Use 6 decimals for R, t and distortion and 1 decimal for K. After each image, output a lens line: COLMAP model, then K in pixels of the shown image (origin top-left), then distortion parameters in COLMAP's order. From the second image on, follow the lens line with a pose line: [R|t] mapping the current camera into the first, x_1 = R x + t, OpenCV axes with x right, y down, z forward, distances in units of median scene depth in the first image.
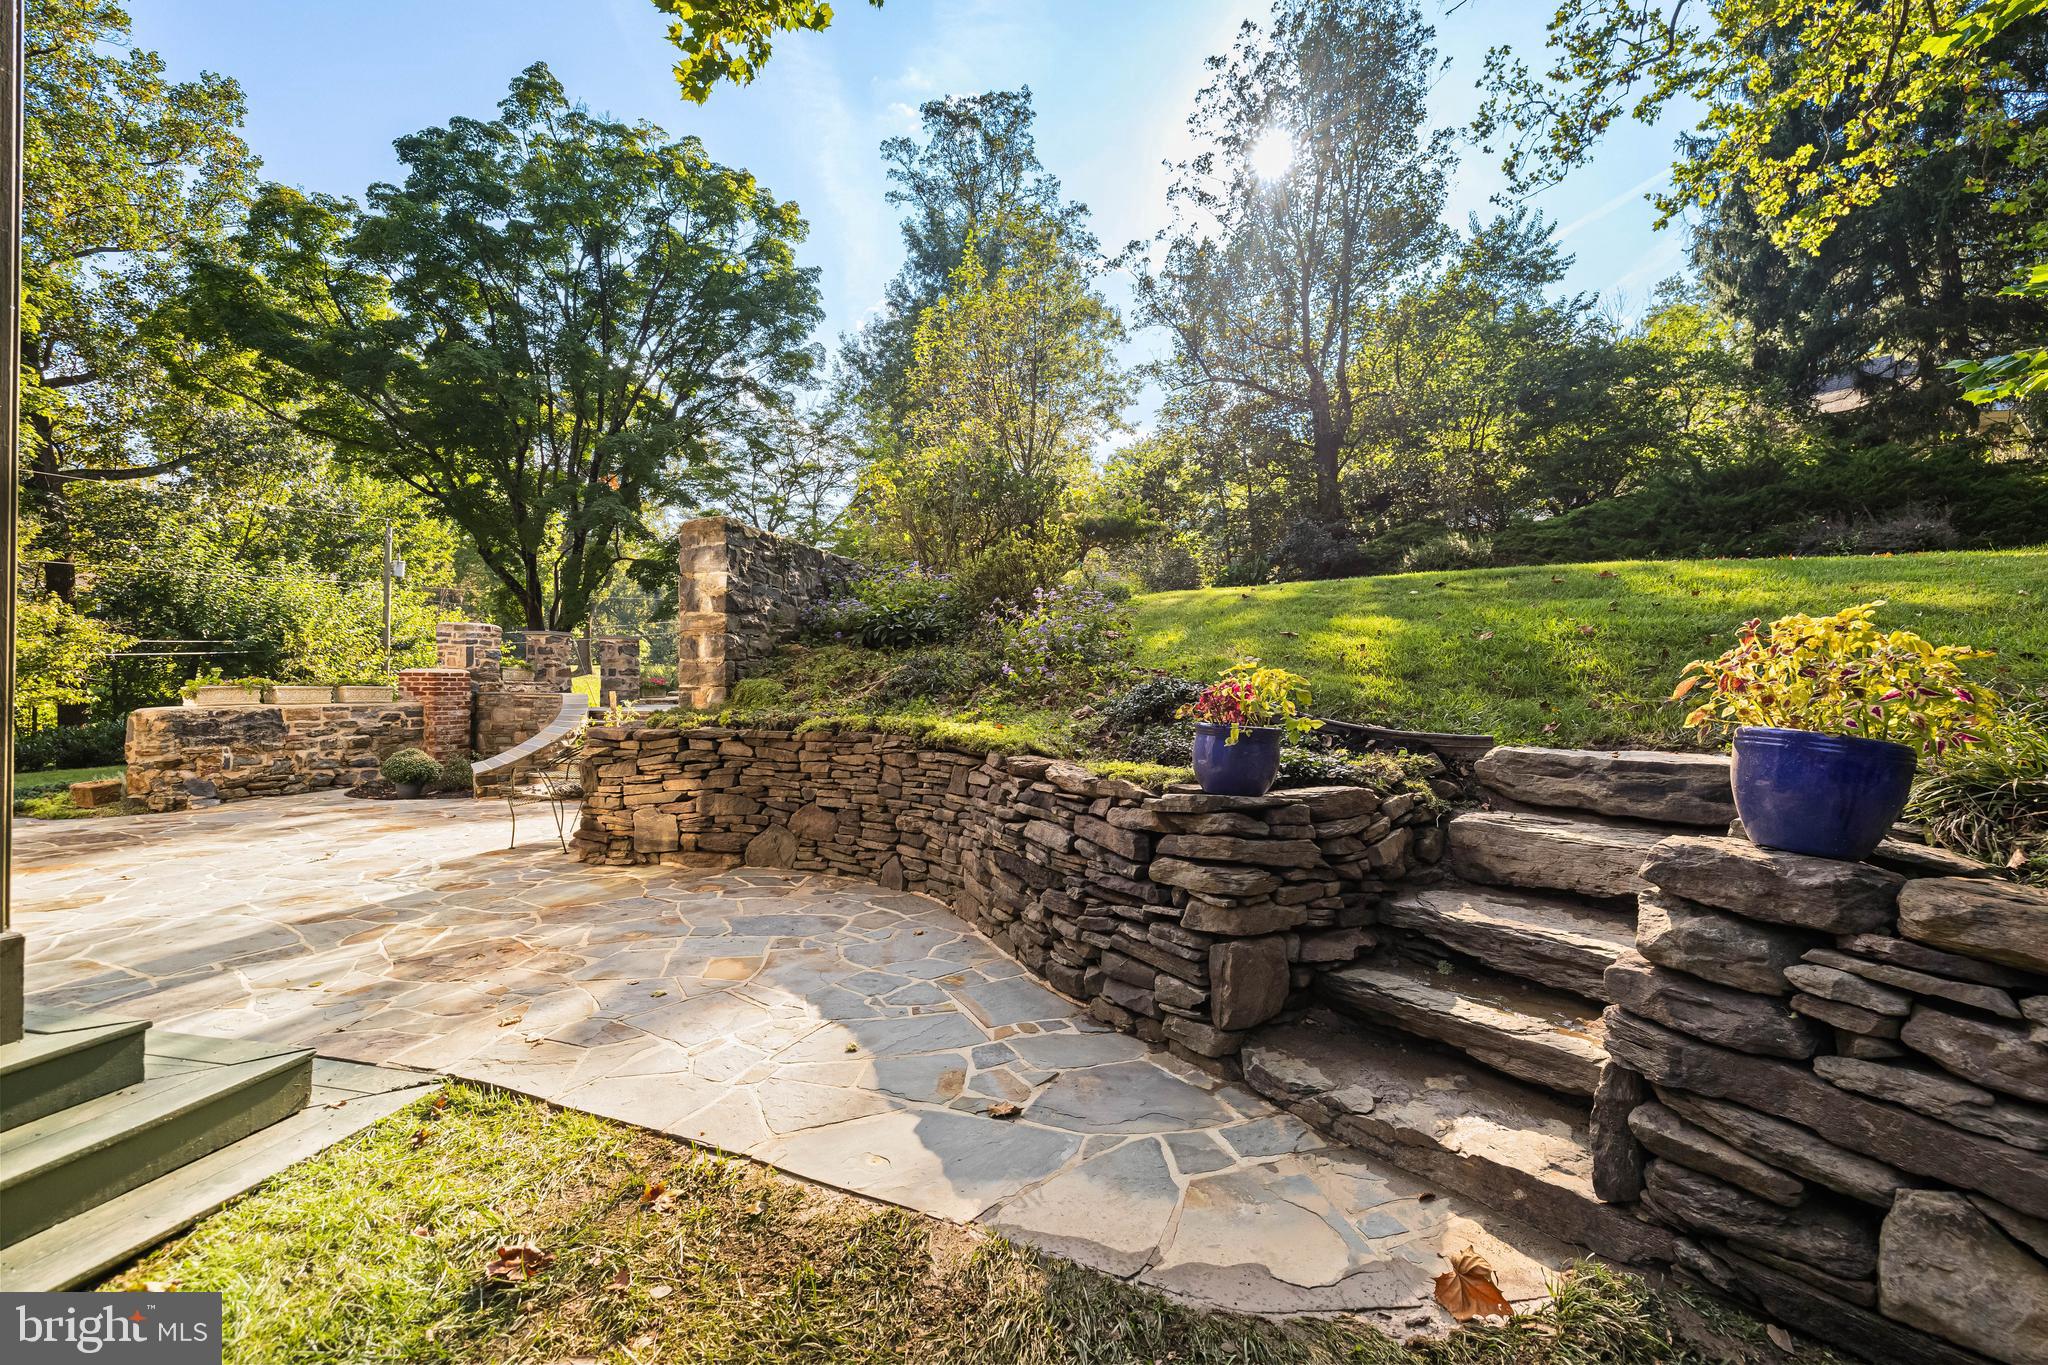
lens RADIAL K [[862.9, 0, 1027.3], [0, 862.9, 678.5], [0, 0, 1]] dist [0.001836, 0.001521]
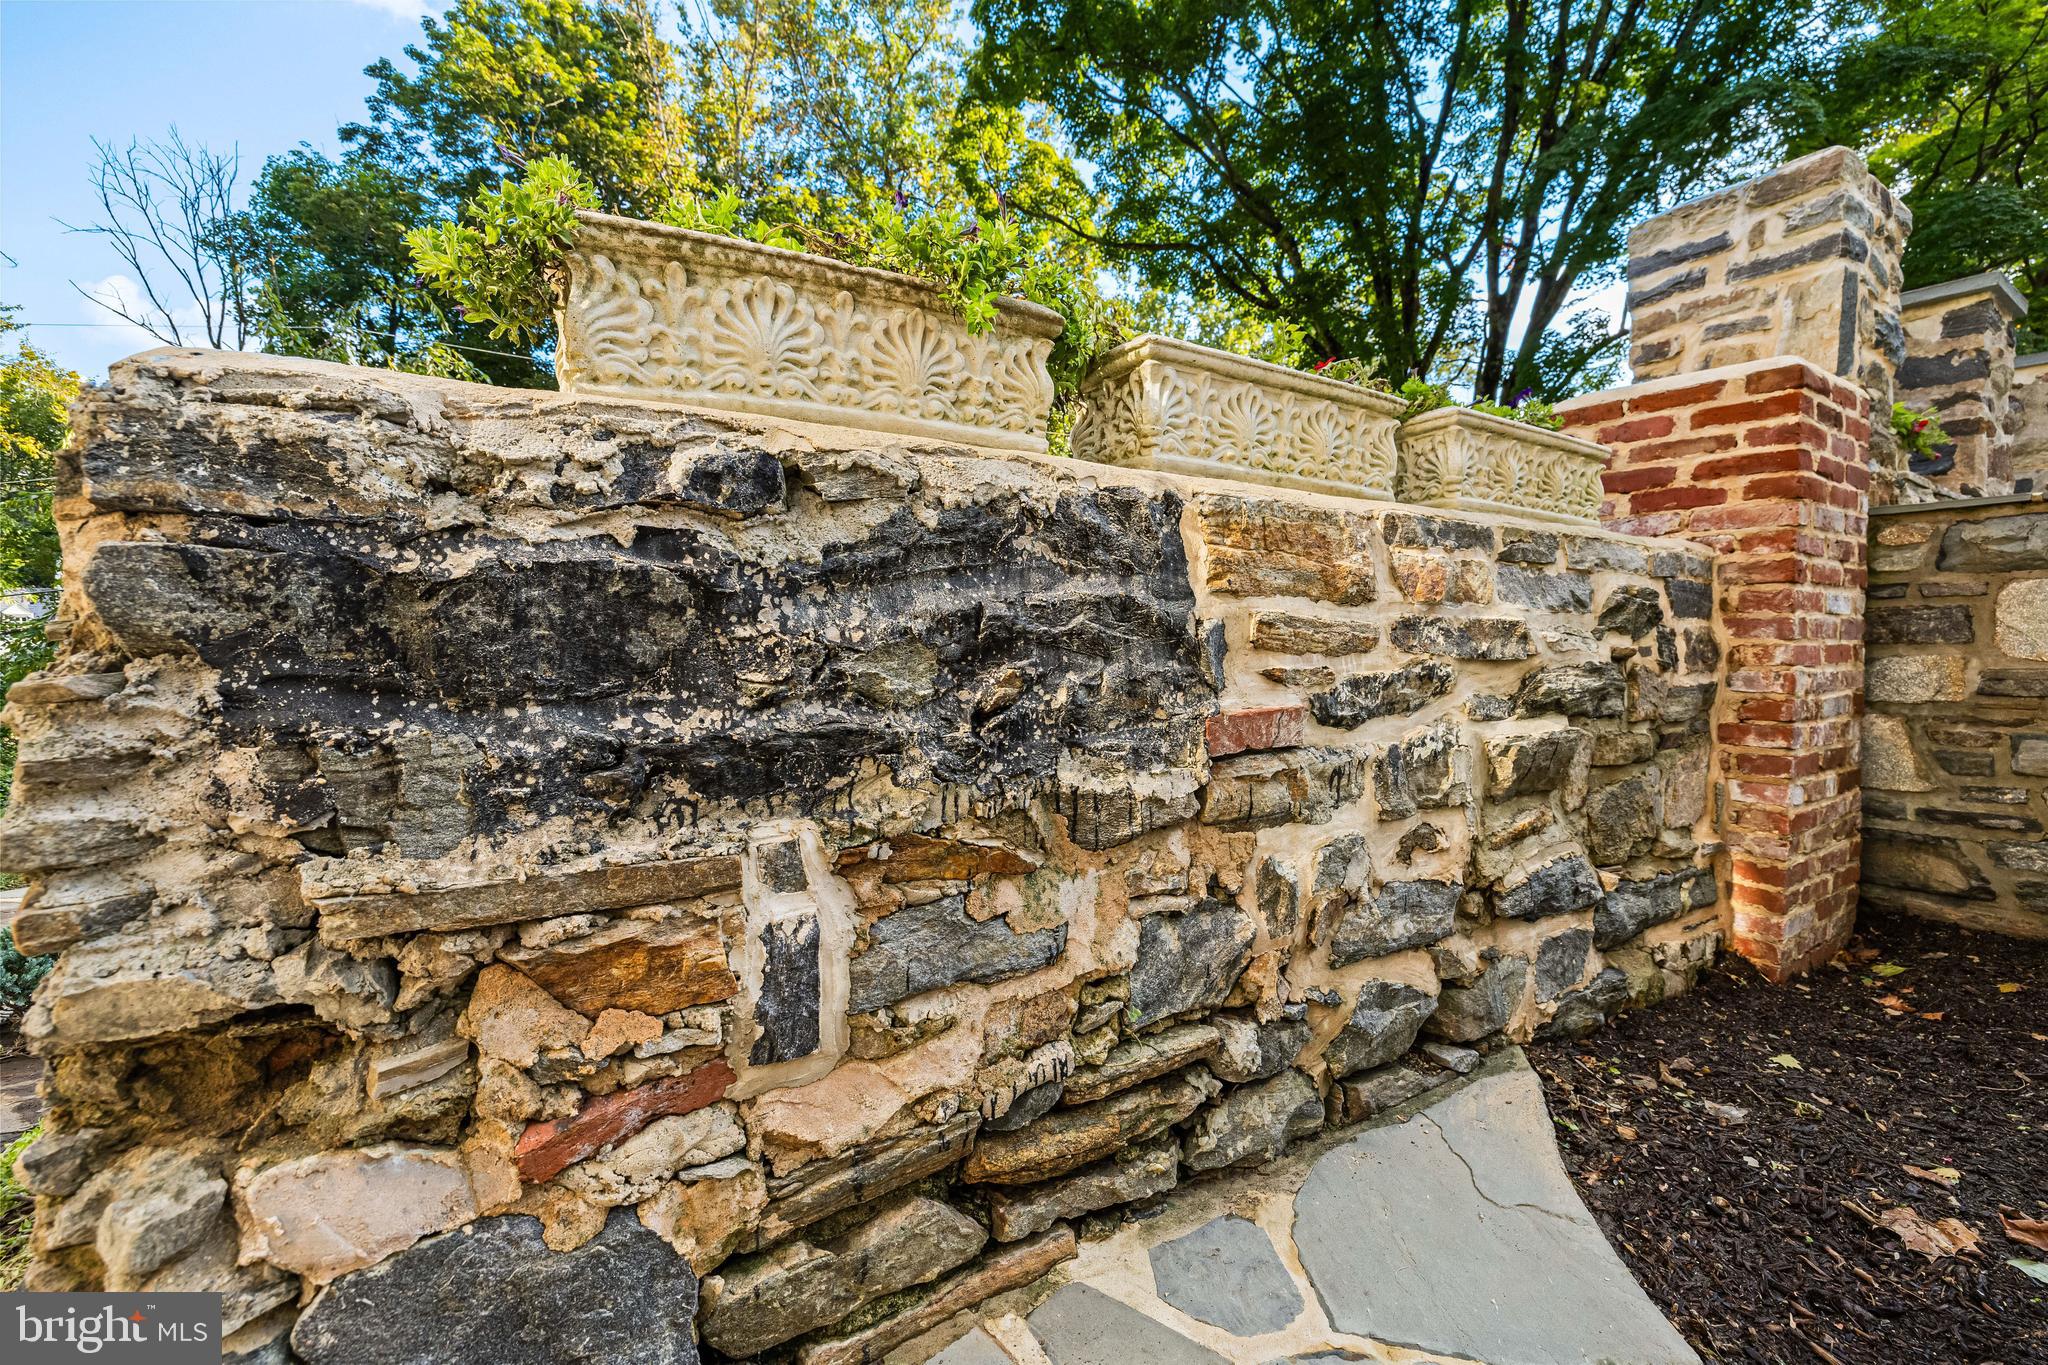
lens RADIAL K [[862.9, 0, 1027.8], [0, 862.9, 672.9], [0, 0, 1]] dist [0.001836, 0.001521]
pose [[0.718224, 0.025895, -0.695330, -0.435012], [0.008139, 0.998926, 0.045609, 0.029831], [0.695764, -0.038417, 0.717242, 0.492173]]
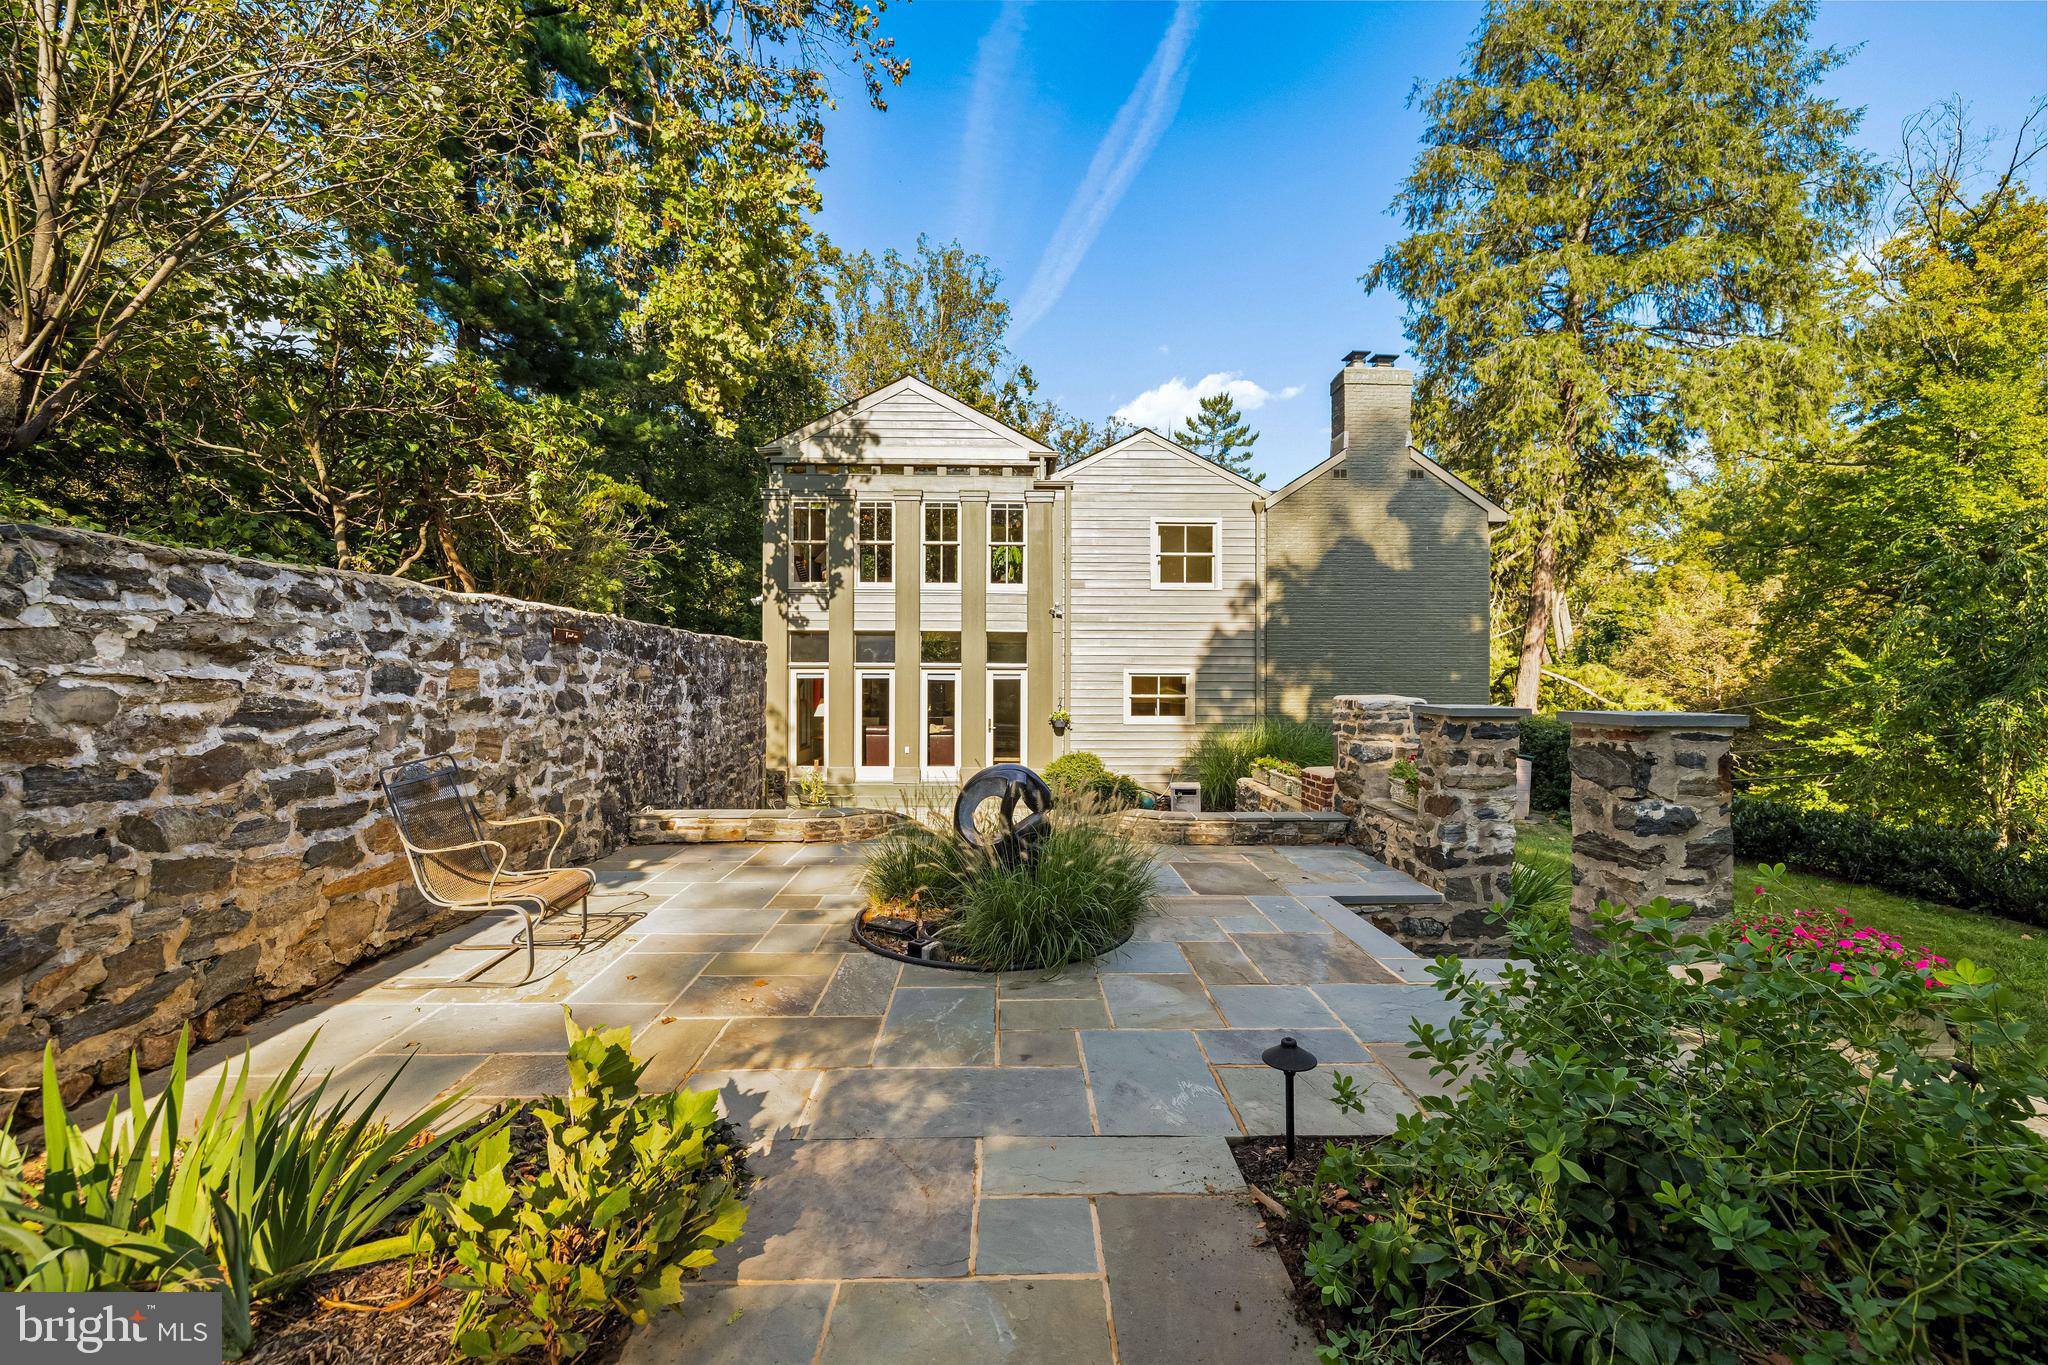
lens RADIAL K [[862.9, 0, 1028.6], [0, 862.9, 677.2], [0, 0, 1]] dist [0.001836, 0.001521]
pose [[-0.967206, -0.009075, -0.253832, -0.190289], [-0.007447, 0.999945, -0.007375, -0.048707], [0.253885, -0.005243, -0.967220, 1.041980]]
